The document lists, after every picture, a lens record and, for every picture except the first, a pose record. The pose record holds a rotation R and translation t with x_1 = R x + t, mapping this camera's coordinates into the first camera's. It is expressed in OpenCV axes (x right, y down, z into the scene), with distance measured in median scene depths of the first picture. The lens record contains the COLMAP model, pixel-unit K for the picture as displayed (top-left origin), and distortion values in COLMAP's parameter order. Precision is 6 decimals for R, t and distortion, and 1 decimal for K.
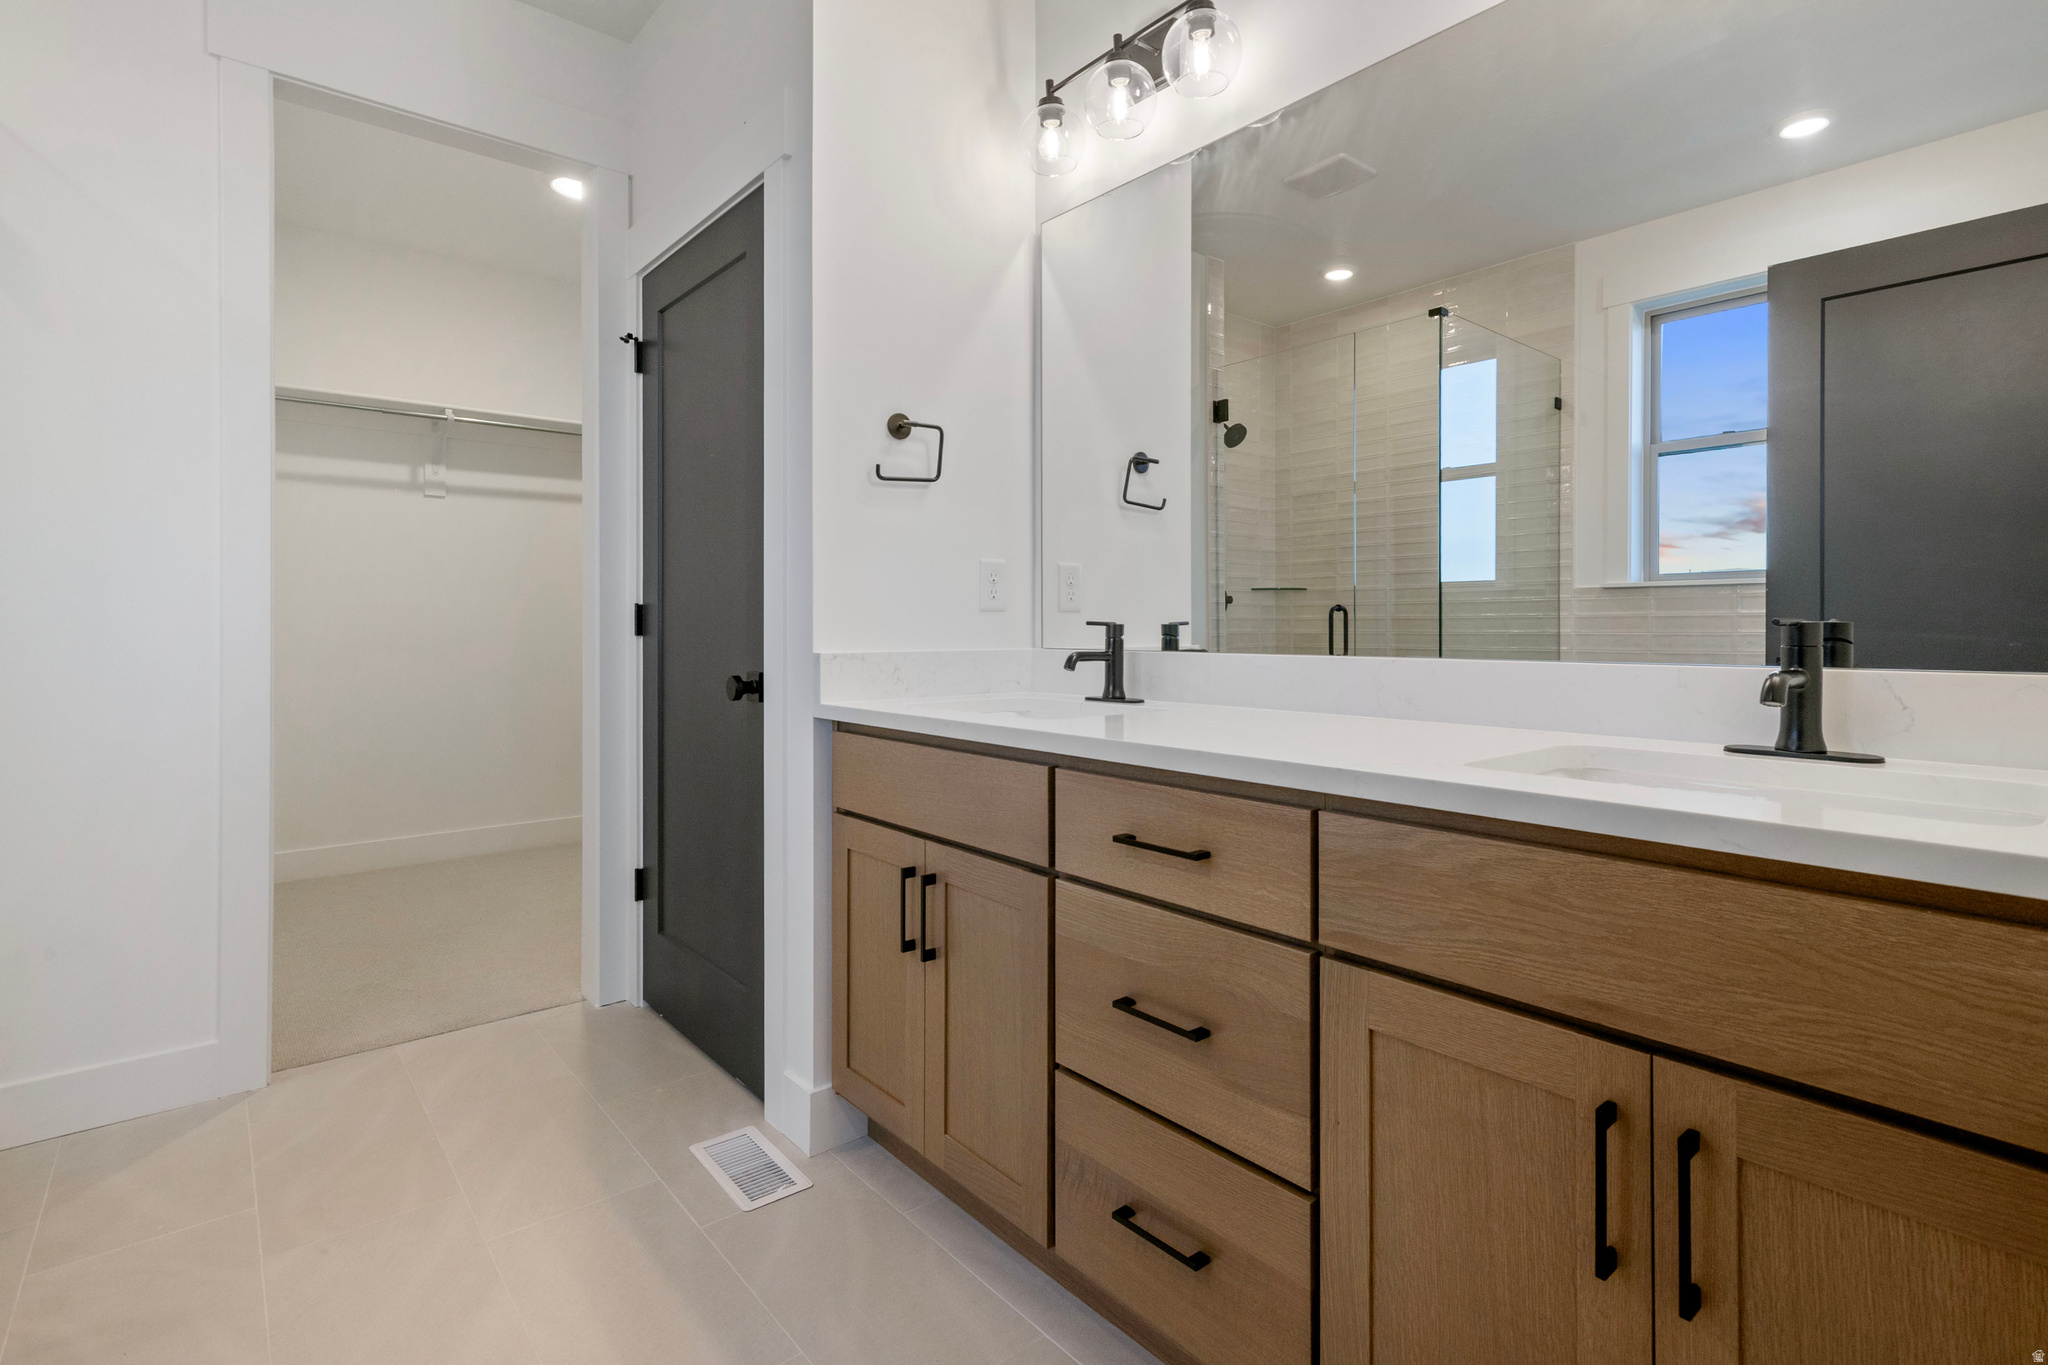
lens RADIAL K [[965.6, 0, 1030.9], [0, 965.6, 631.3], [0, 0, 1]] dist [0.003083, 0.000480]
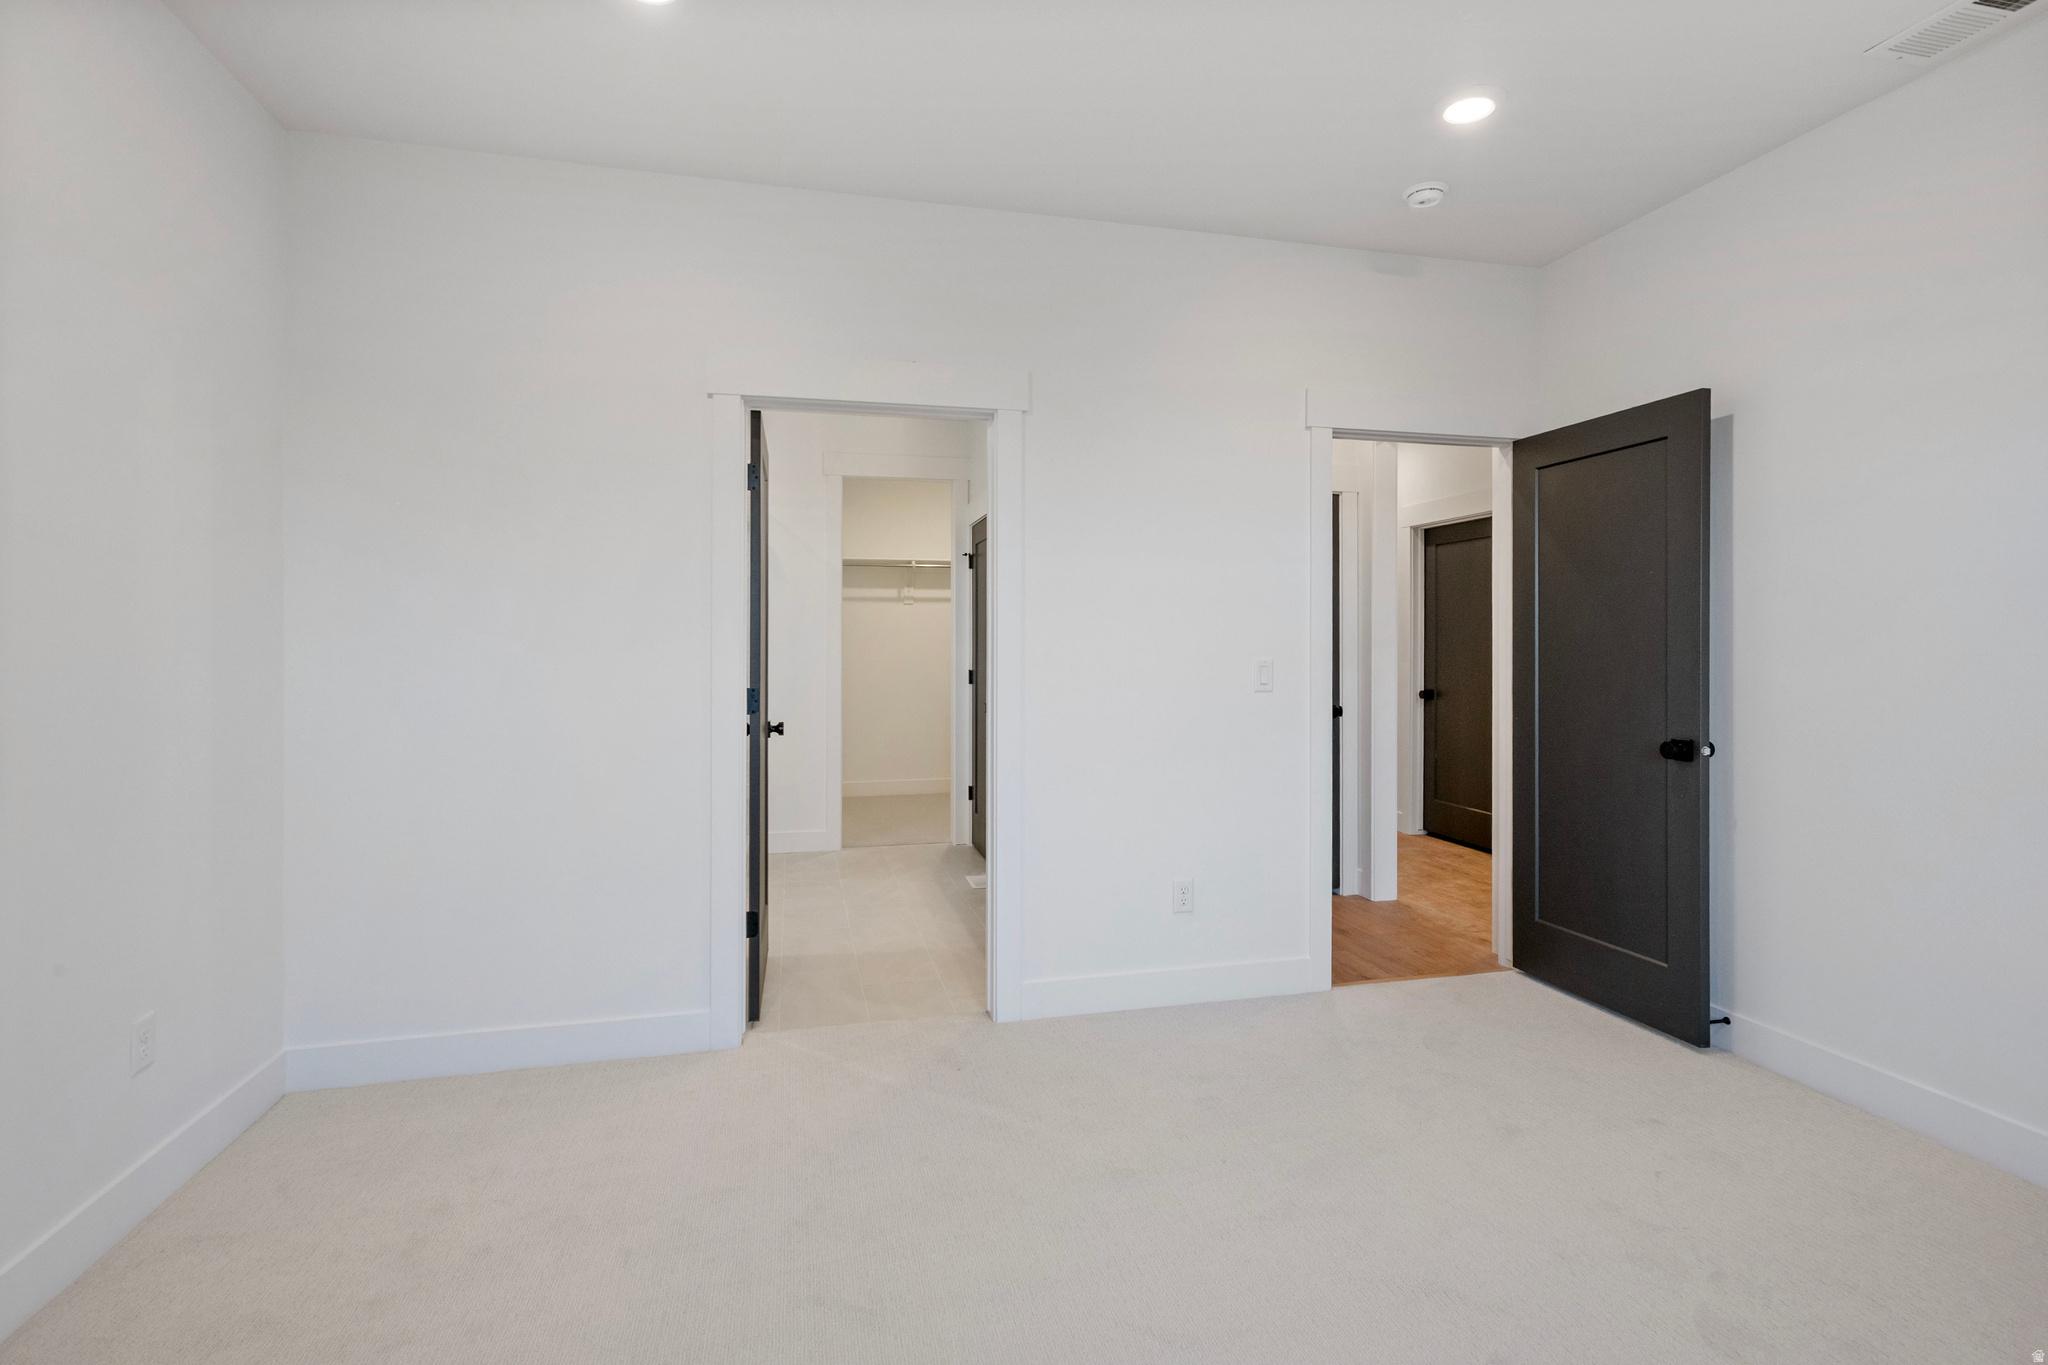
lens RADIAL K [[965.6, 0, 1030.9], [0, 965.6, 631.3], [0, 0, 1]] dist [0.003083, 0.000480]
pose [[0.892126, -0.004818, -0.451761, 0.906261], [-0.000524, 0.999931, -0.011700, -0.117072], [0.451786, 0.010674, 0.892062, -1.171084]]
